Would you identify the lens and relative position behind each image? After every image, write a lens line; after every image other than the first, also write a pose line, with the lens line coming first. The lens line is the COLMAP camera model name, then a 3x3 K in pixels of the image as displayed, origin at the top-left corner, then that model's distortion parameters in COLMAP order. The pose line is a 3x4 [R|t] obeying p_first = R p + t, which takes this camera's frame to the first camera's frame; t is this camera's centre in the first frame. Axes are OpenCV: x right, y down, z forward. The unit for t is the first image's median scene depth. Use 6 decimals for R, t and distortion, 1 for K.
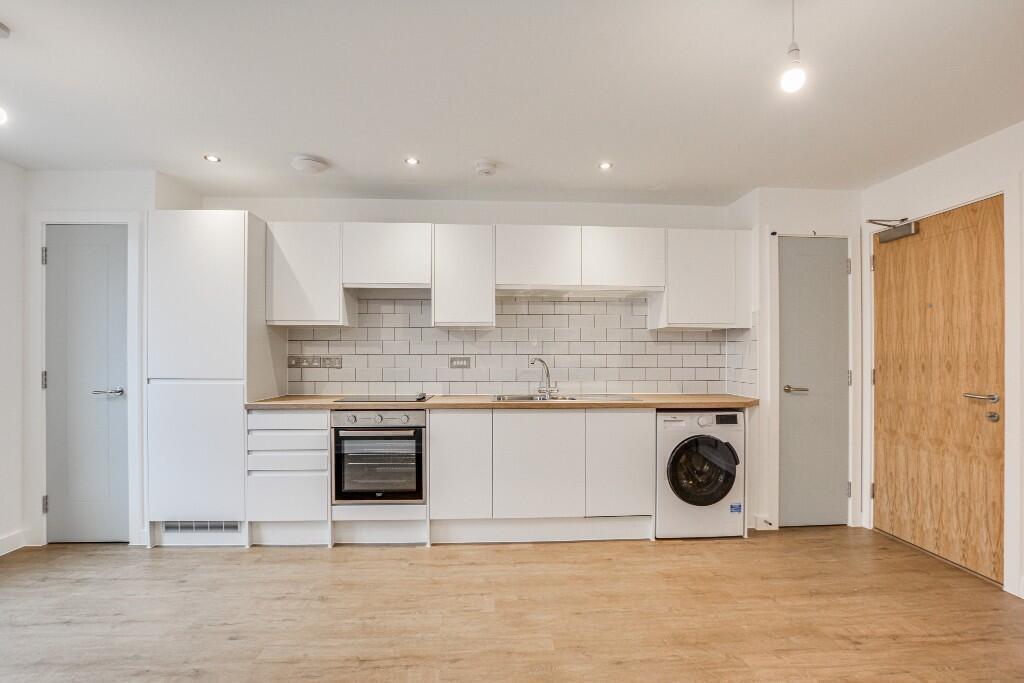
lens RADIAL K [[461.5, 0, 512.1], [0, 461.5, 348.1], [0, 0, 1]] dist [-0.025466, 0.000565]
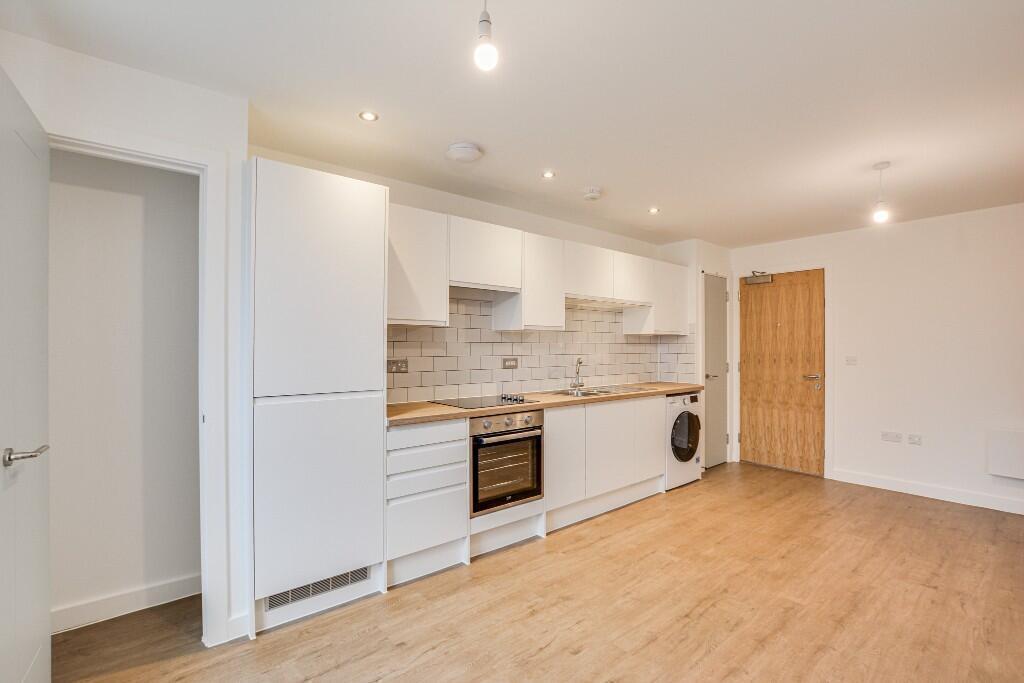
lens RADIAL K [[459.4, 0, 512.0], [0, 459.4, 341.5], [0, 0, 1]] dist [-0.023099, 0.000031]
pose [[0.803518, 0.006259, 0.595247, -0.882292], [-0.007444, 0.999972, -0.000465, -0.020939], [-0.595233, -0.004058, 0.803543, 0.195238]]
